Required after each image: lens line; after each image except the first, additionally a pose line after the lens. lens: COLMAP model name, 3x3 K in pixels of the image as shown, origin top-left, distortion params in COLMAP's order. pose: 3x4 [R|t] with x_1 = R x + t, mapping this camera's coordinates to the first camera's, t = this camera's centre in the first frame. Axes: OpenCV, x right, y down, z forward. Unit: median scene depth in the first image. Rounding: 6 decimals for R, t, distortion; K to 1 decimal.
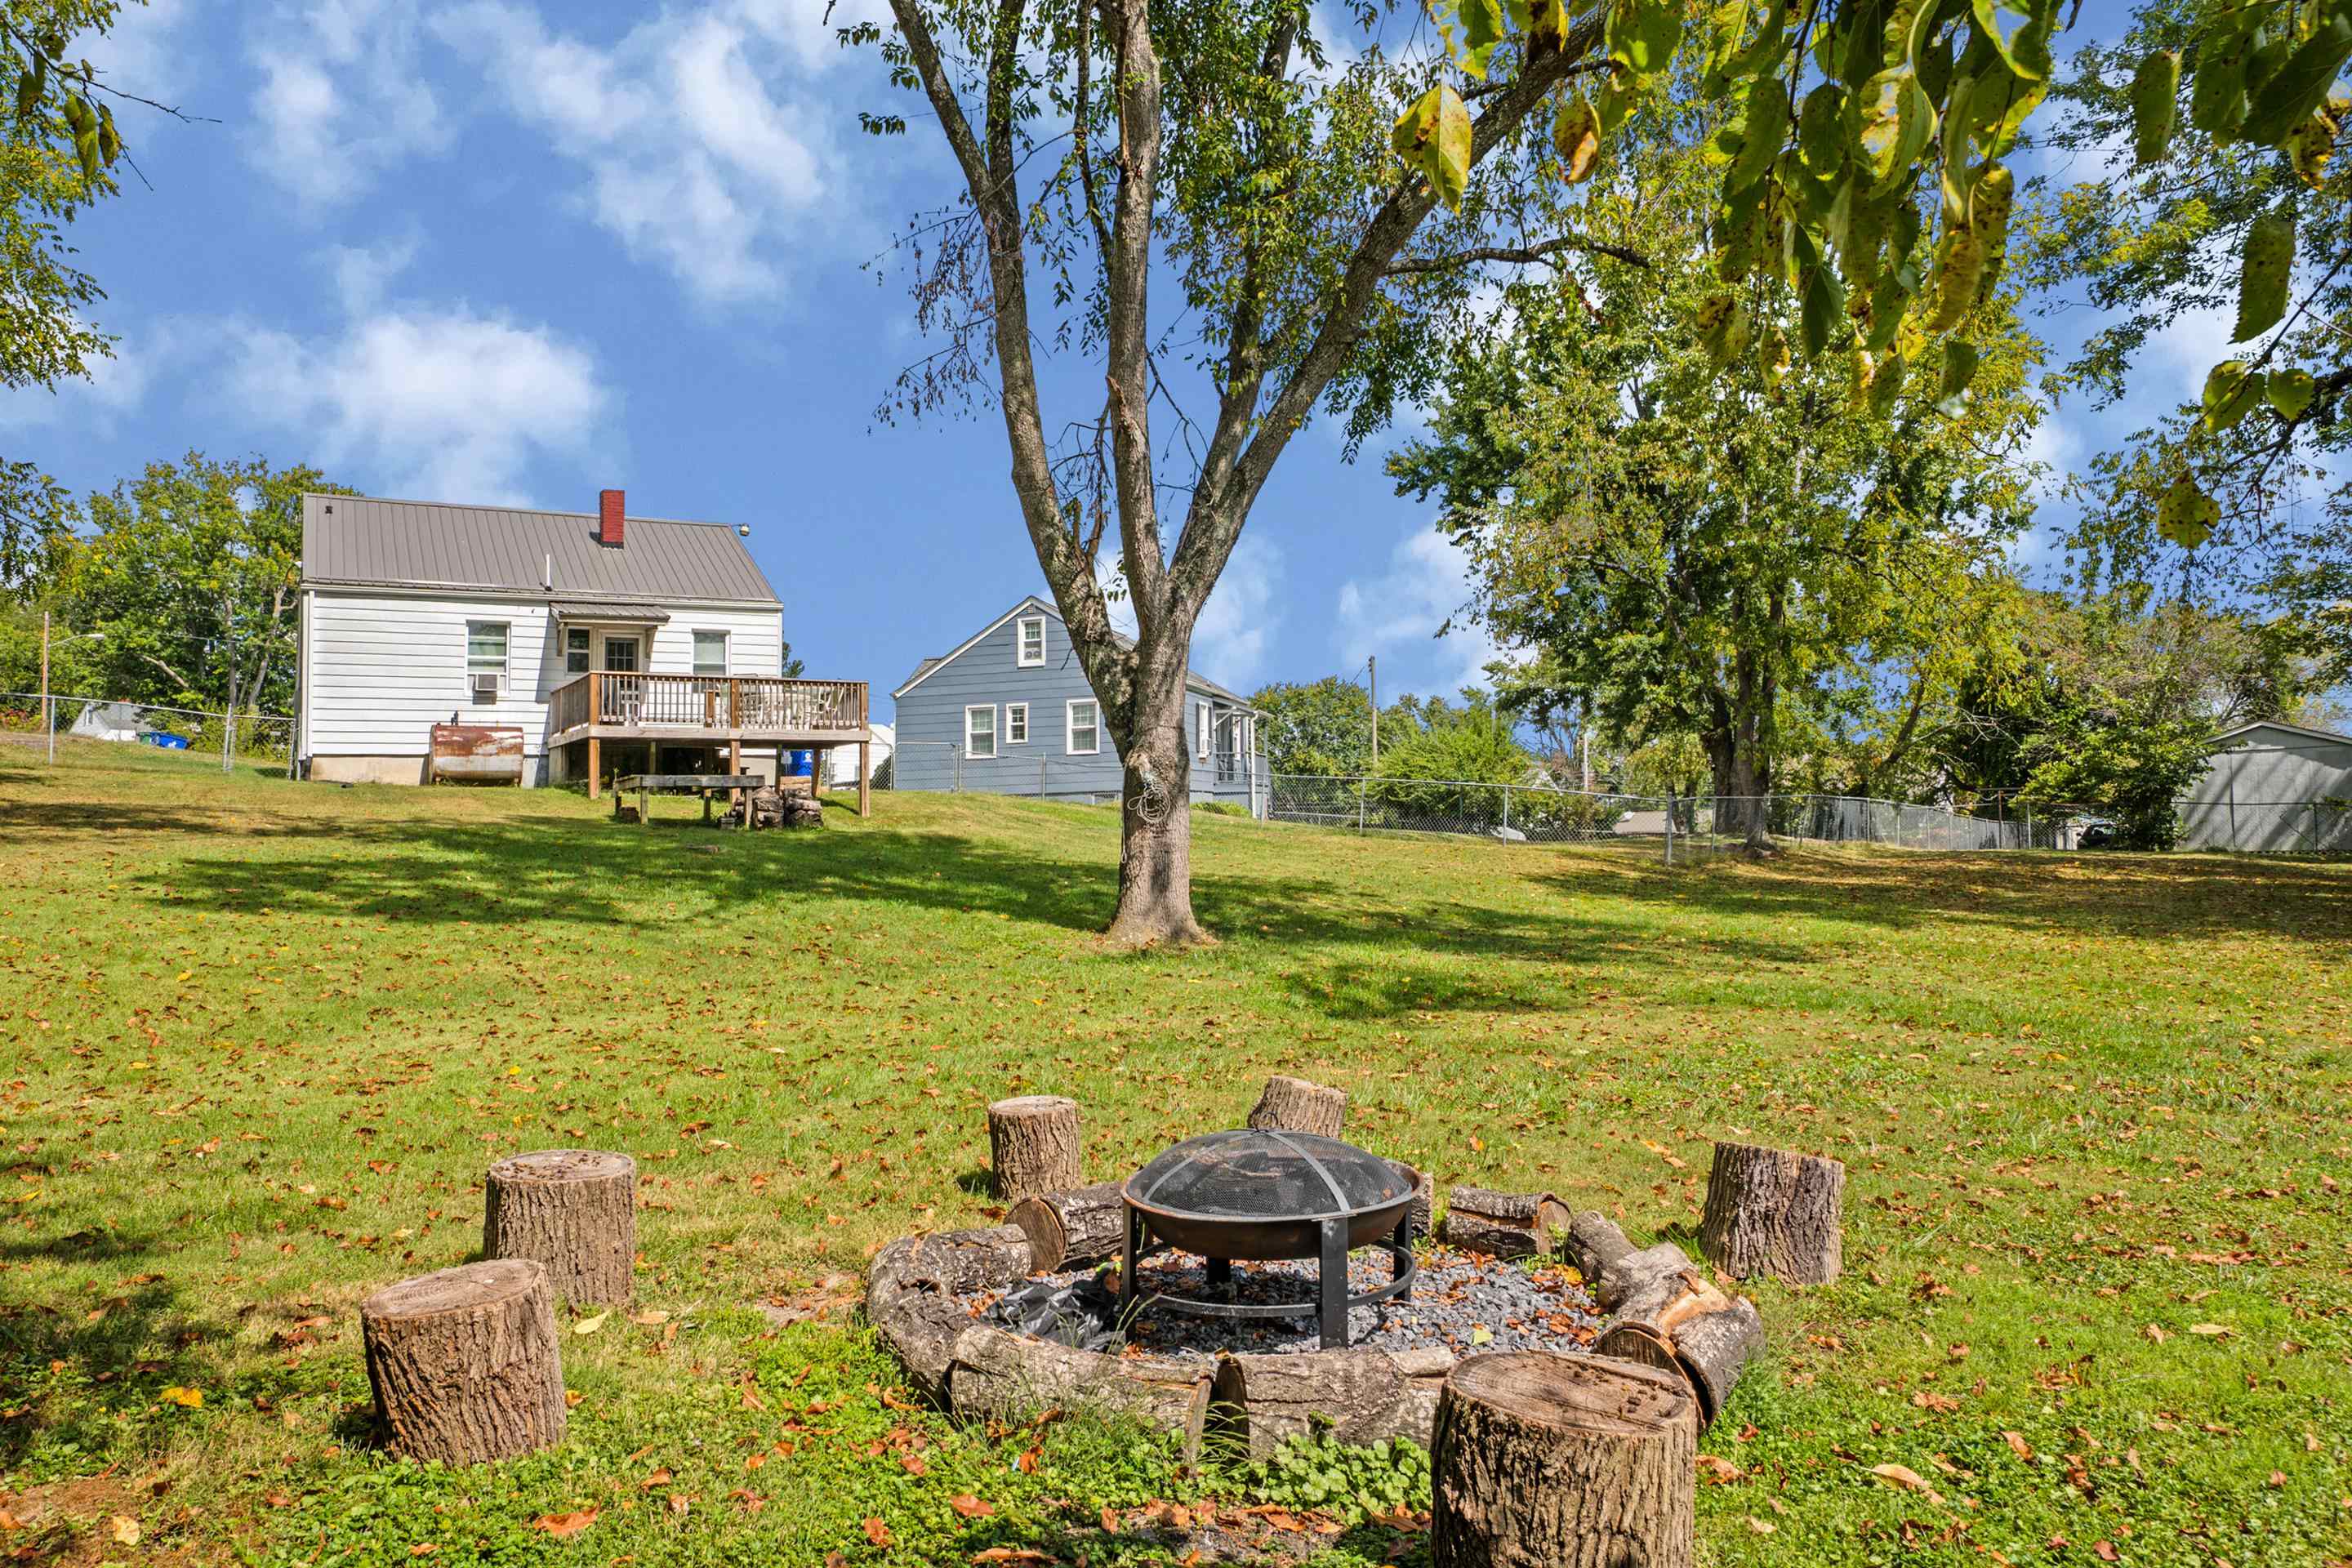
lens RADIAL K [[1411.6, 0, 1151.9], [0, 1411.6, 790.0], [0, 0, 1]] dist [-0.004648, -0.002332]
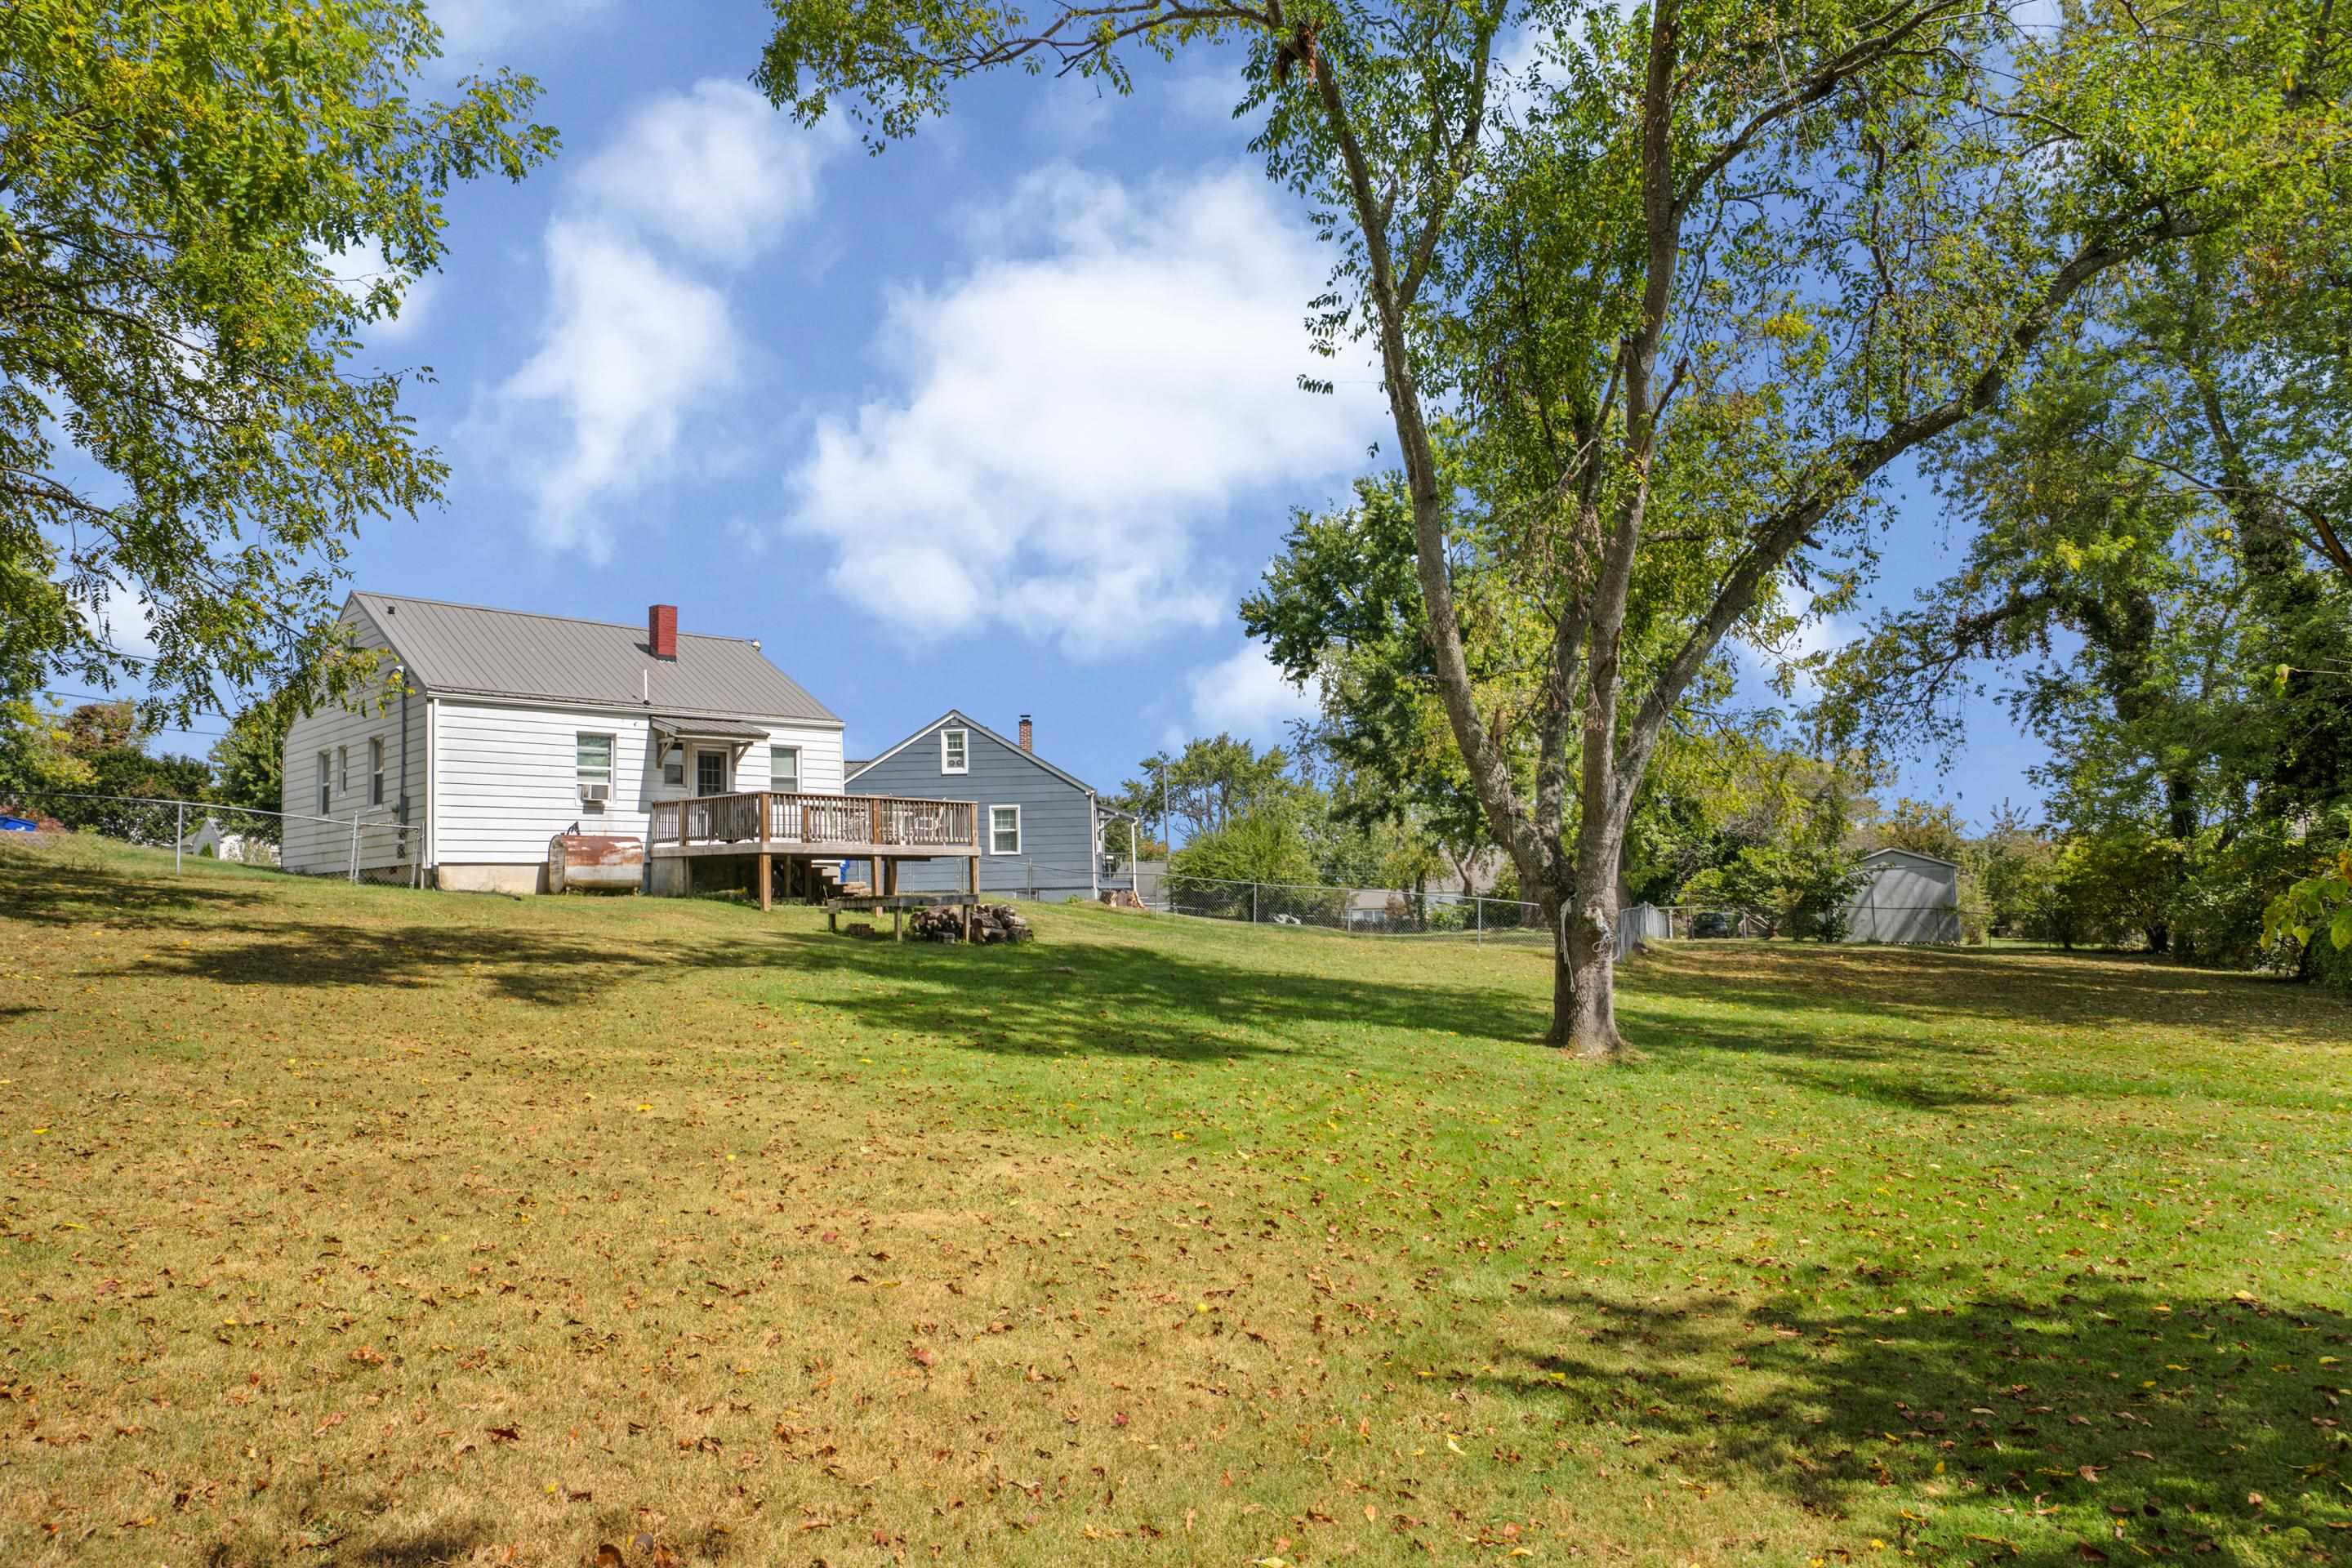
lens RADIAL K [[1299.8, 0, 1142.8], [0, 1299.8, 840.6], [0, 0, 1]] dist [-0.001768, -0.001357]
pose [[0.959622, 0.017753, 0.280732, -0.346856], [-0.013020, 0.999740, -0.018717, -0.028104], [-0.280991, 0.014306, 0.959604, -0.020144]]
